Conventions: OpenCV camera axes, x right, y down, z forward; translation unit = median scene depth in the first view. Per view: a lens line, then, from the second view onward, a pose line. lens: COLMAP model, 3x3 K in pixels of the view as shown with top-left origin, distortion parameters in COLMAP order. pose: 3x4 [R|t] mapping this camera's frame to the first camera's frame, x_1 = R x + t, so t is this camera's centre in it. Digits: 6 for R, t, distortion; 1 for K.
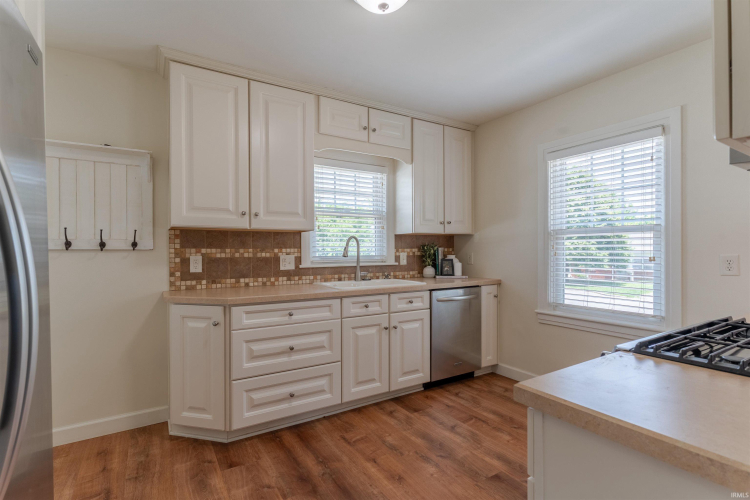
lens RADIAL K [[360.5, 0, 373.7], [0, 360.5, 247.2], [0, 0, 1]] dist [0.004082, 0.000693]
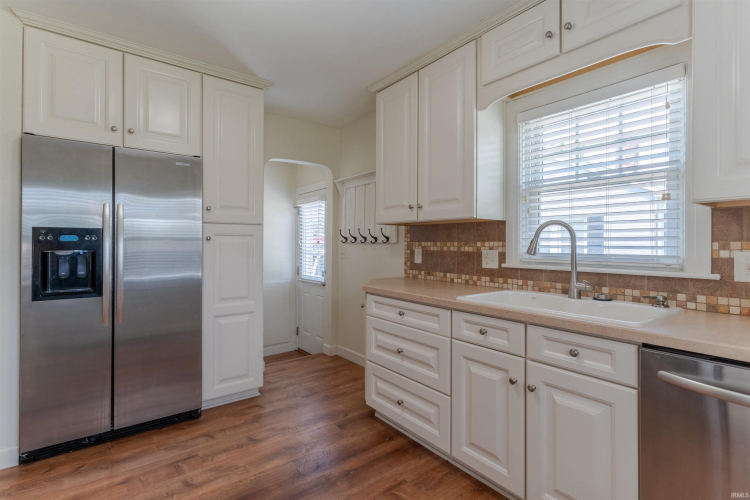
lens RADIAL K [[360.7, 0, 375.1], [0, 360.7, 240.8], [0, 0, 1]] dist [0.000954, 0.000118]
pose [[0.098649, -0.006096, -0.995104, 0.560009], [0.003515, 0.999977, -0.005777, 0.005528], [0.995116, -0.002928, 0.098668, 0.704136]]
